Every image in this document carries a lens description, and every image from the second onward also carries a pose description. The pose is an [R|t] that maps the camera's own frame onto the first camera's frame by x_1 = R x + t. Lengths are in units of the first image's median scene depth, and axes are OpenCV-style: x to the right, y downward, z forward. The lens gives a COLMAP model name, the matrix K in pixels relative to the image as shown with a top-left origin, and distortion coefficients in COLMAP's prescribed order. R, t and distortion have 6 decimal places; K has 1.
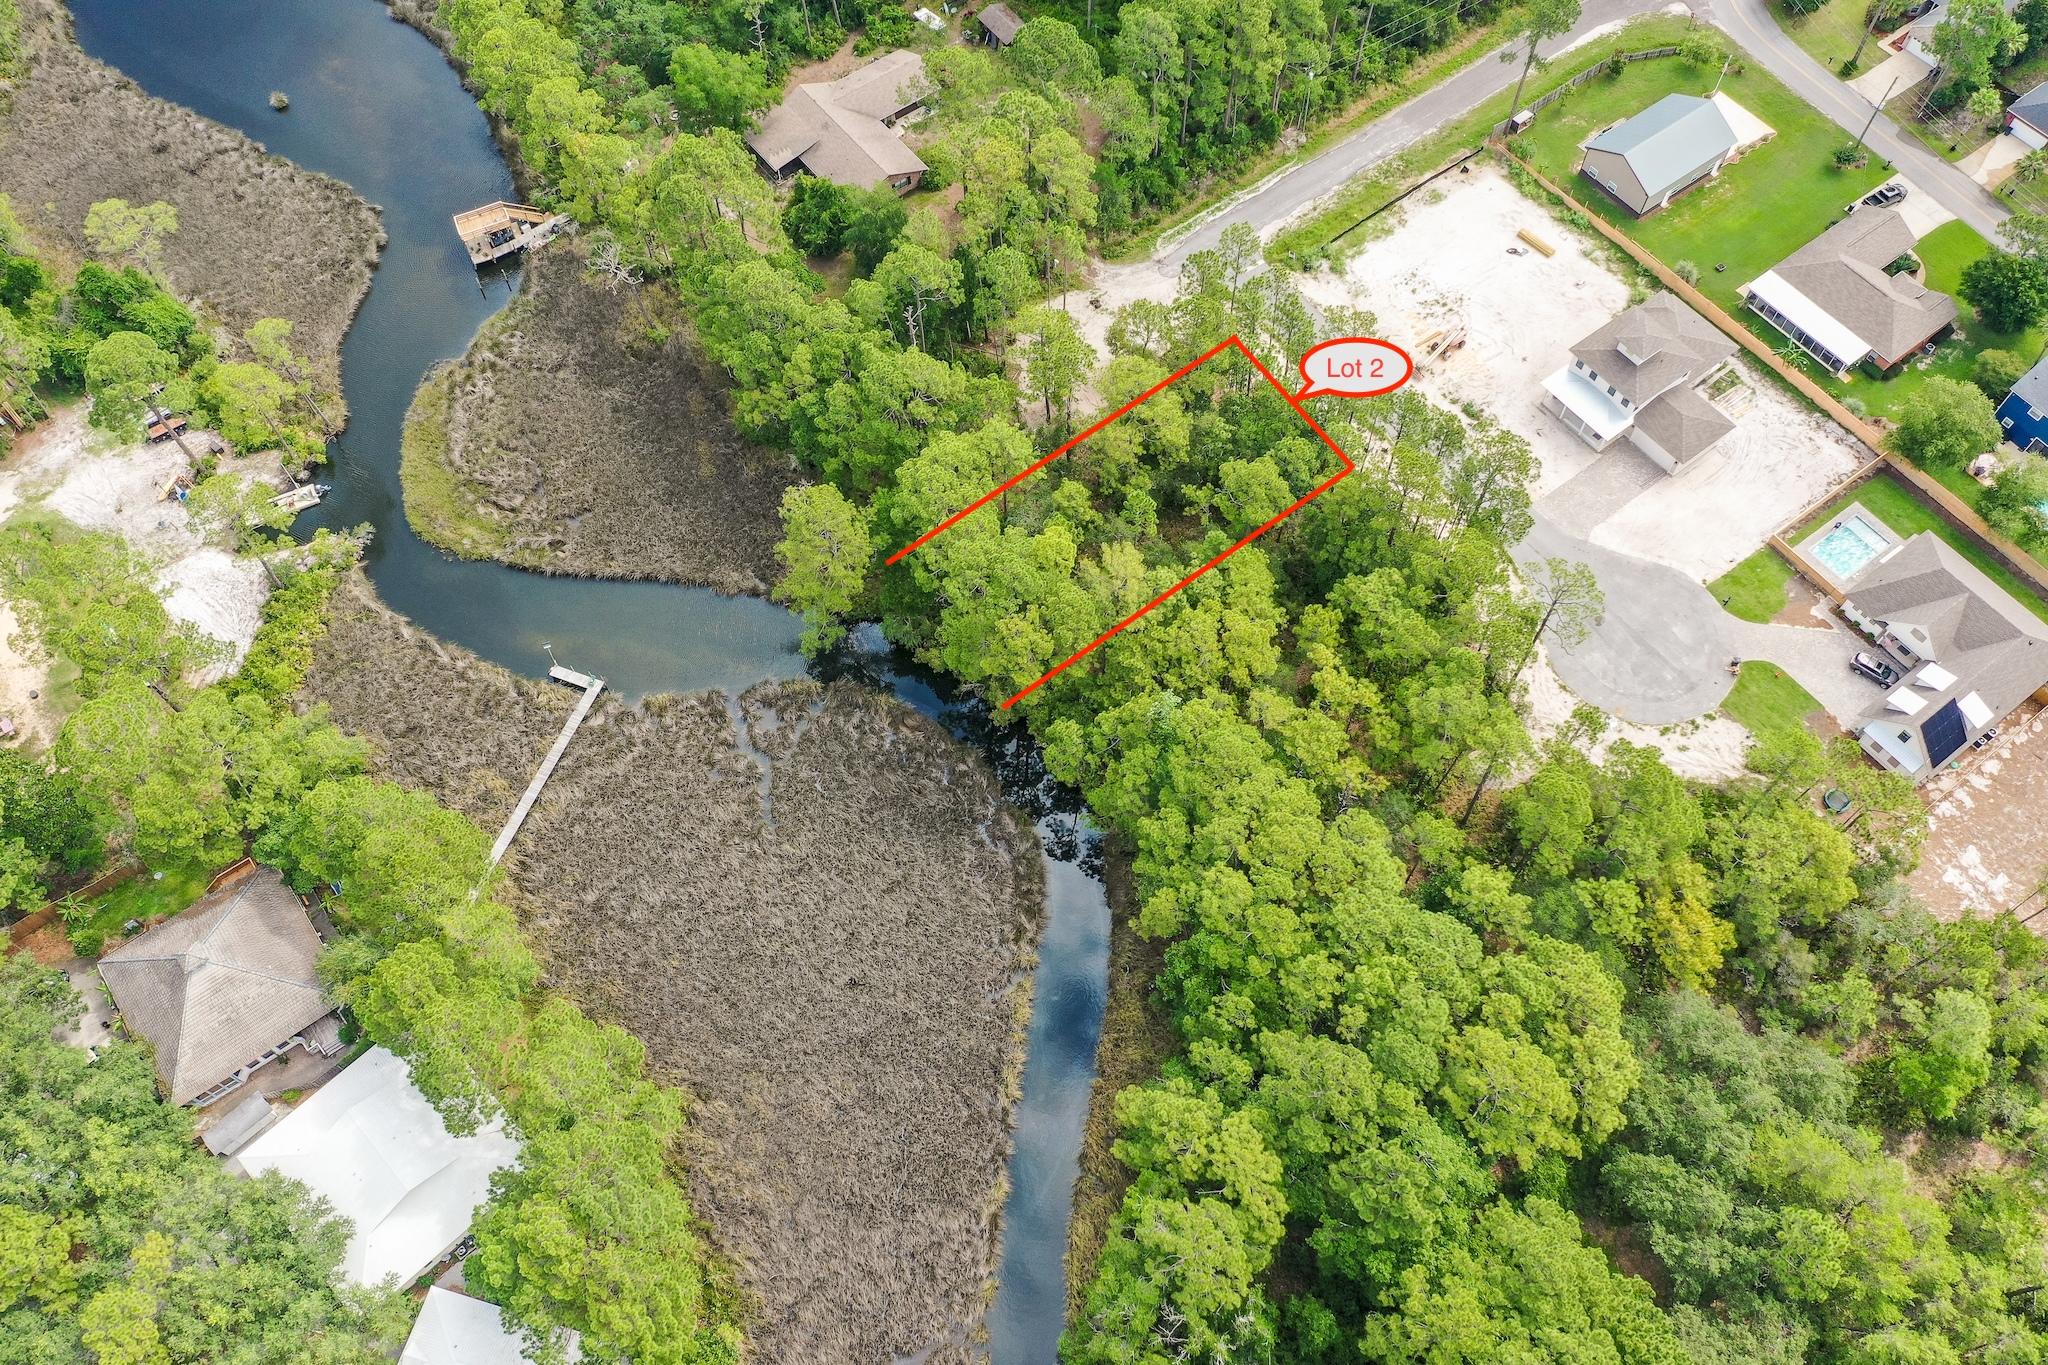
lens RADIAL K [[1608.0, 0, 1033.1], [0, 1608.0, 687.2], [0, 0, 1]] dist [0.005585, -0.000719]
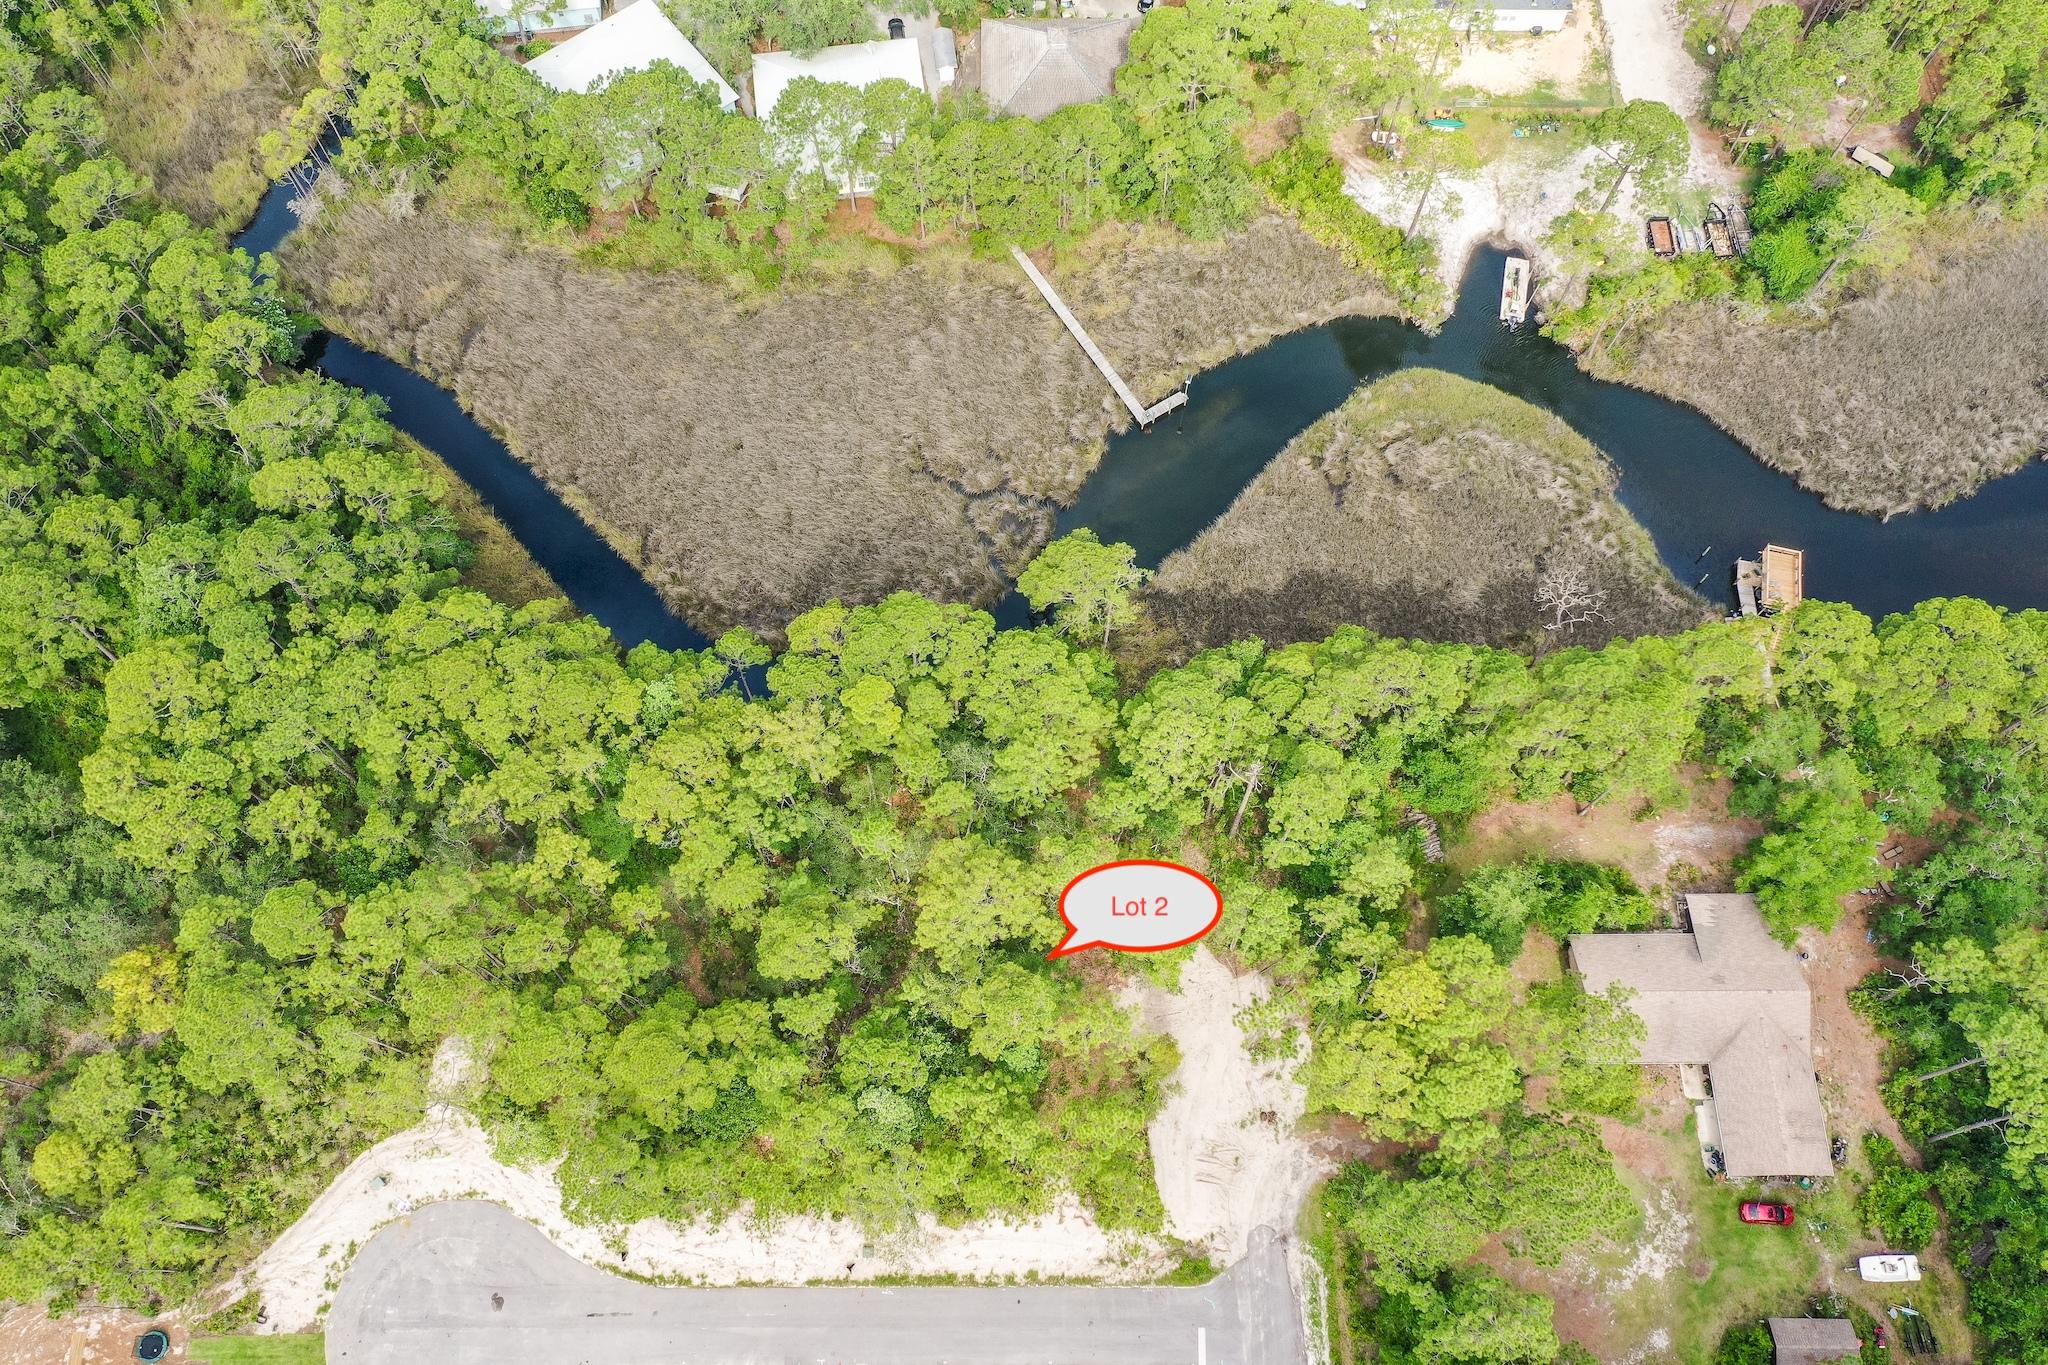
lens RADIAL K [[1608.0, 0, 1024.8], [0, 1608.0, 680.6], [0, 0, 1]] dist [0.005585, -0.000719]
pose [[-0.597106, 0.744717, -0.298096, 0.190780], [-0.700267, -0.302667, 0.646544, -0.620287], [0.391268, 0.594802, 0.702225, 0.328932]]
